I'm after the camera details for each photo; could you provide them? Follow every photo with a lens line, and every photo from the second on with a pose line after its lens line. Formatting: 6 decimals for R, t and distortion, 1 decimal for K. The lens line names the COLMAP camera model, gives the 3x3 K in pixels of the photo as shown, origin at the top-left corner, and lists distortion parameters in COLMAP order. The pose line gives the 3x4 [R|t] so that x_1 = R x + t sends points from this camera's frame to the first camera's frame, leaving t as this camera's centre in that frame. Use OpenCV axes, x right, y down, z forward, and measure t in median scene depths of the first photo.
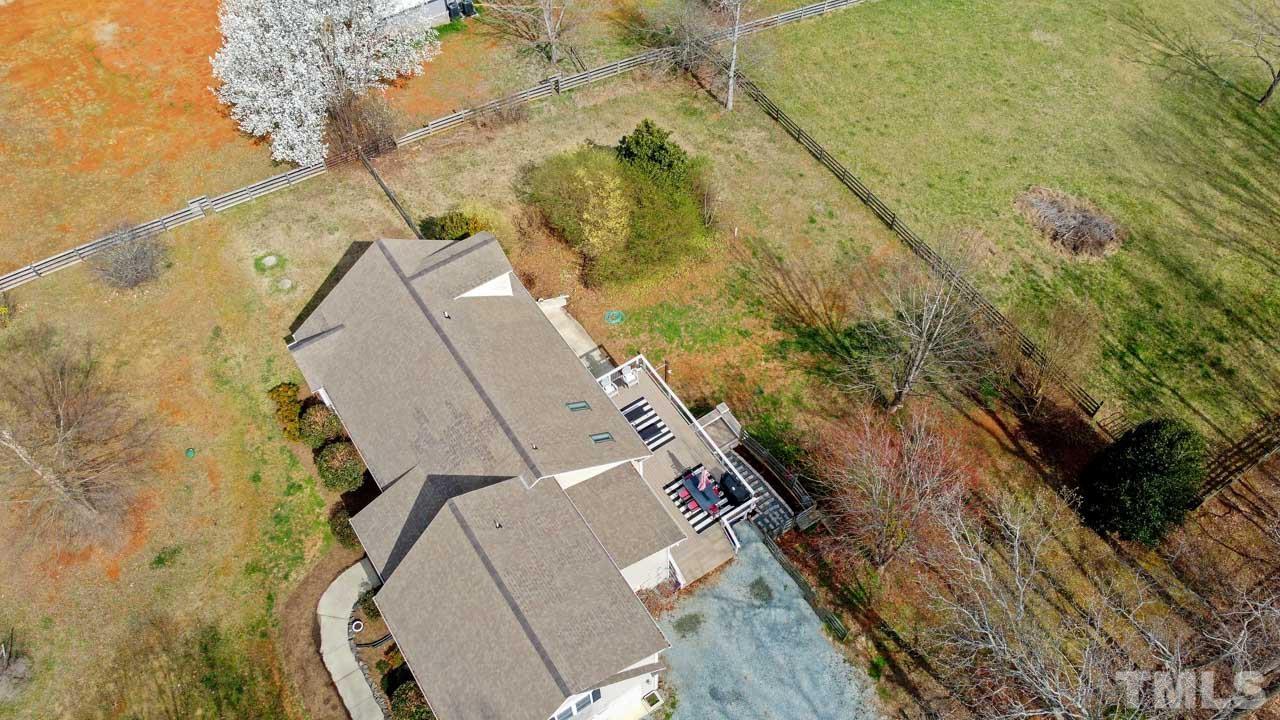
lens RADIAL K [[967.9, 0, 640.1], [0, 967.9, 358.6], [0, 0, 1]] dist [-0.006880, 0.004195]
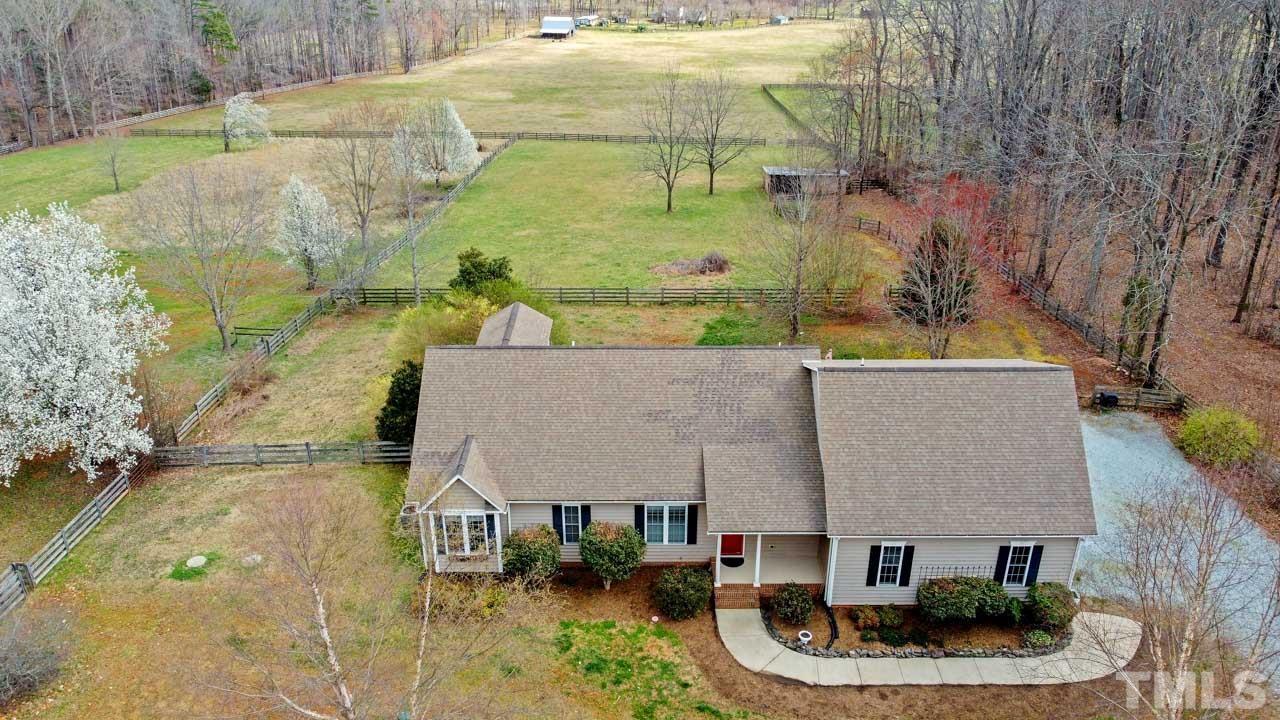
lens RADIAL K [[967.9, 0, 641.2], [0, 967.9, 360.1], [0, 0, 1]] dist [-0.006880, 0.004195]
pose [[0.553805, -0.357733, 0.751882, -0.827288], [0.684355, 0.709933, -0.166293, 0.152943], [-0.474298, 0.606648, 0.637981, 0.418930]]
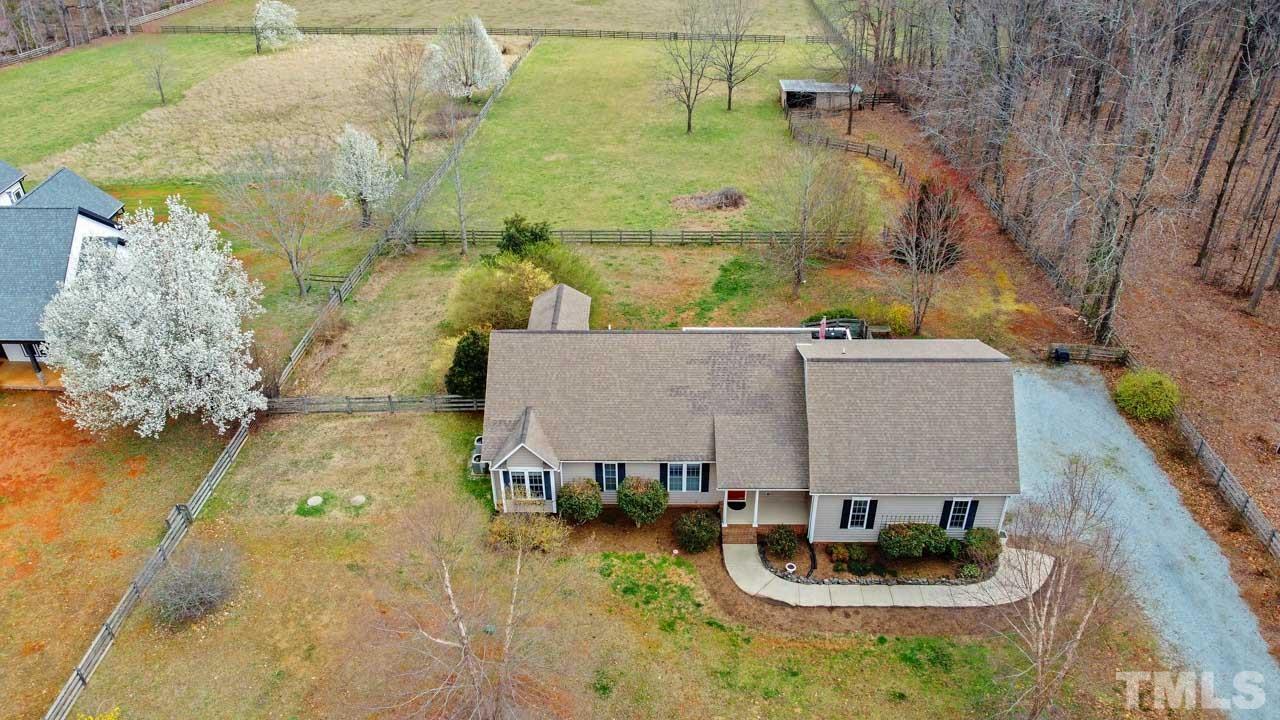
lens RADIAL K [[967.9, 0, 640.7], [0, 967.9, 362.3], [0, 0, 1]] dist [-0.006880, 0.004195]
pose [[0.568203, -0.462709, 0.680474, -0.923942], [0.681390, 0.728189, -0.073813, 0.086000], [-0.461360, 0.505609, 0.729045, 0.222188]]
